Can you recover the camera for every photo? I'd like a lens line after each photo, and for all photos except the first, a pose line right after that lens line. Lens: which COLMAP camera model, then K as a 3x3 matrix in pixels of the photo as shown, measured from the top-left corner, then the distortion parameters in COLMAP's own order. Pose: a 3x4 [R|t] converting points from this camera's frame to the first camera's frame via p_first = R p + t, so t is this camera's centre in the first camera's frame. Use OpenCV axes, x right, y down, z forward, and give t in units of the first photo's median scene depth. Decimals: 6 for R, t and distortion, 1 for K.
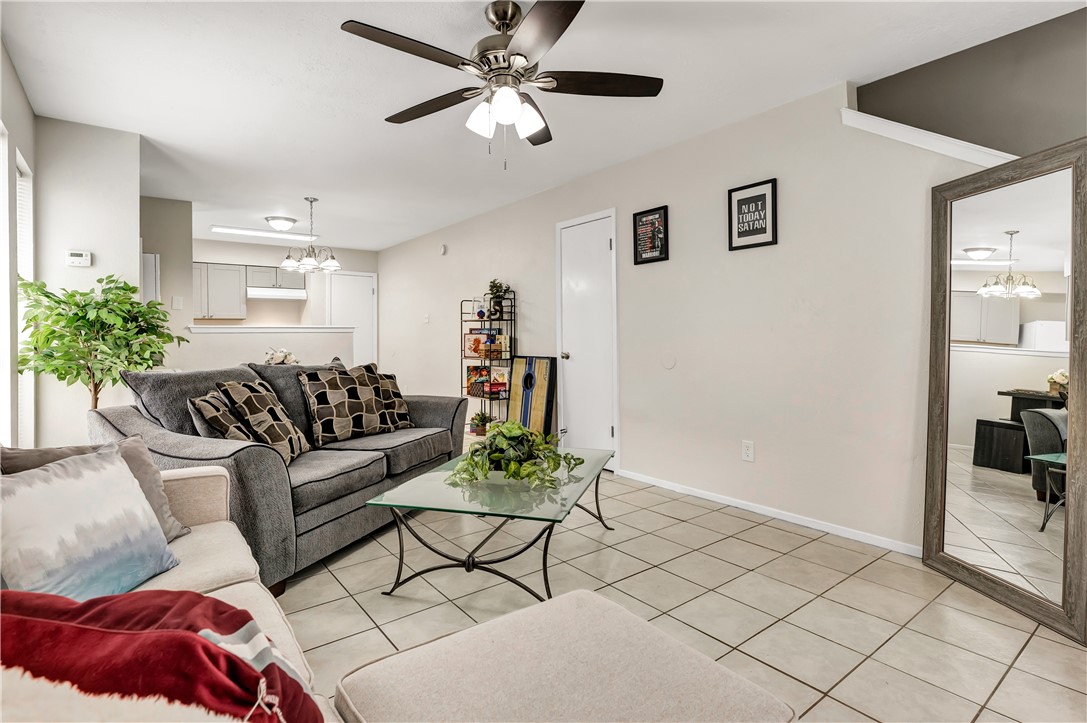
lens RADIAL K [[539.1, 0, 584.1], [0, 539.1, 344.3], [0, 0, 1]] dist [0.000855, 0.001158]
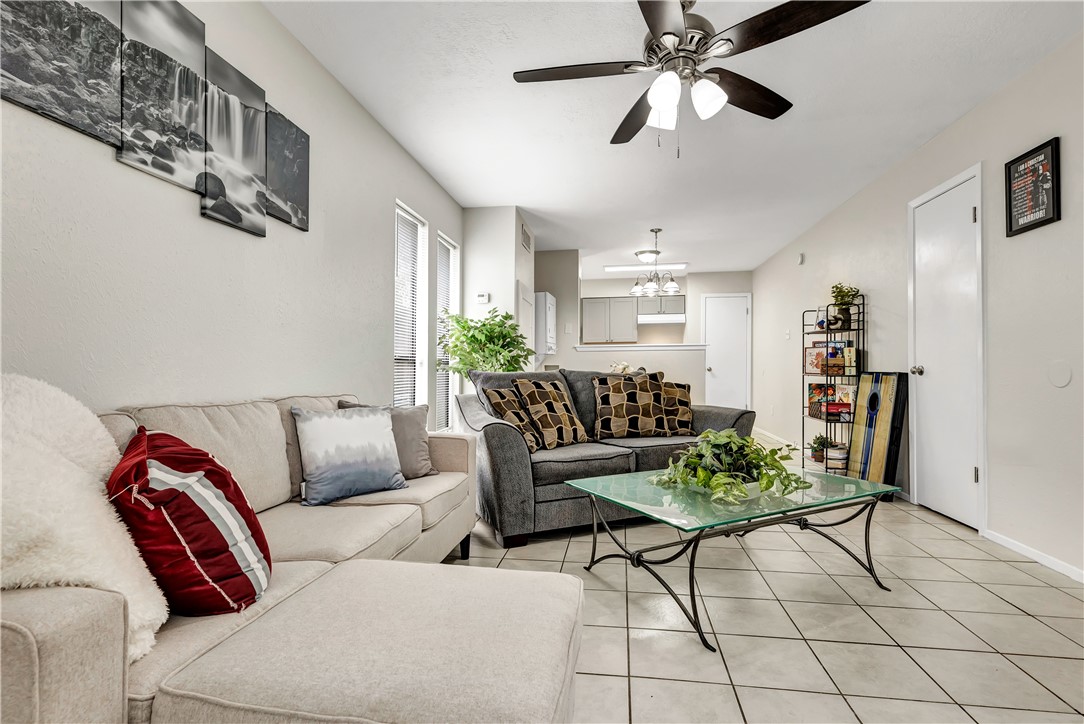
lens RADIAL K [[537.6, 0, 546.4], [0, 537.6, 367.3], [0, 0, 1]] dist [0.000855, 0.001158]
pose [[0.674035, 0.002057, -0.738696, 0.216157], [-0.006633, 0.999973, -0.003267, 0.027449], [0.738669, 0.007102, 0.674031, 0.101841]]
